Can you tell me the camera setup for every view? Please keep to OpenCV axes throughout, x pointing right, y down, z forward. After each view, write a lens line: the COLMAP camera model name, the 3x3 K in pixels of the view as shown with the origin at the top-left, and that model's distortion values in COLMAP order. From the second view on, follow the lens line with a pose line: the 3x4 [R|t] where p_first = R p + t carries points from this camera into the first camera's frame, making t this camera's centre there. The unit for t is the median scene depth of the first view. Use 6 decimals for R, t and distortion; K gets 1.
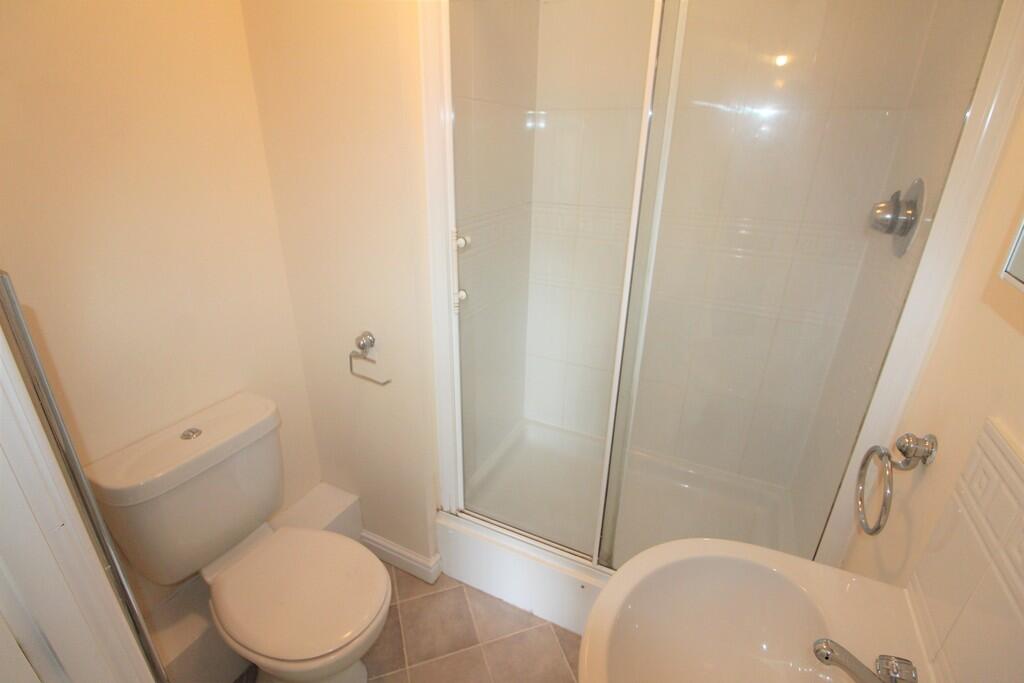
lens RADIAL K [[479.4, 0, 512.0], [0, 479.4, 341.5], [0, 0, 1]] dist [0.001989, -0.015853]
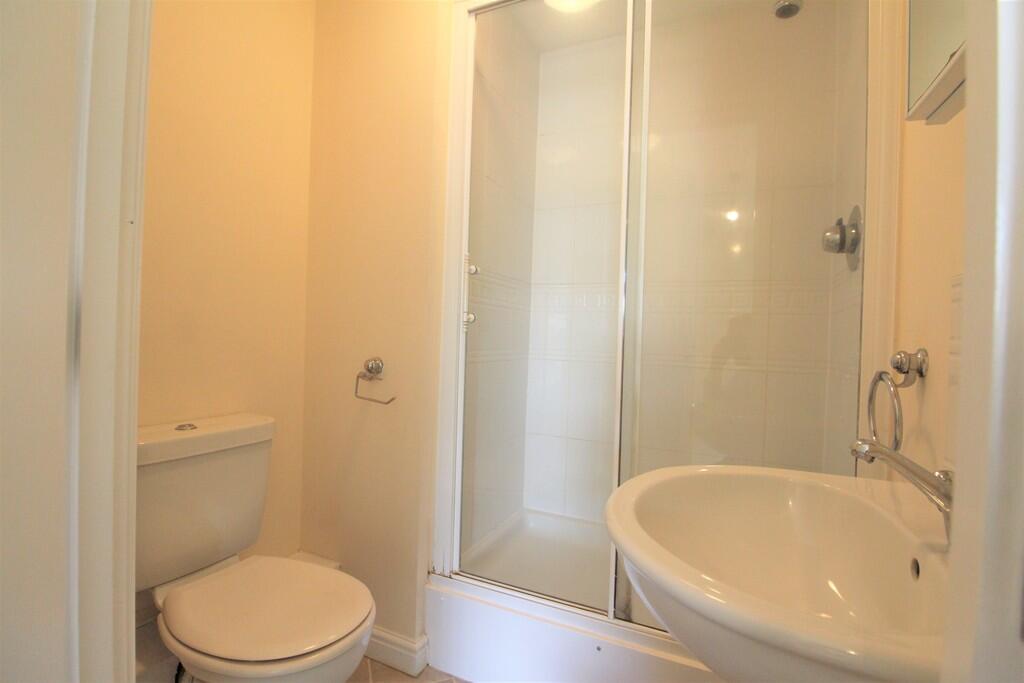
lens RADIAL K [[479.4, 0, 515.2], [0, 479.4, 339.8], [0, 0, 1]] dist [0.003686, -0.016620]
pose [[0.999677, 0.012916, 0.021910, -0.023966], [-0.003458, 0.922476, -0.386039, 0.336796], [-0.025197, 0.385838, 0.922222, 0.019574]]
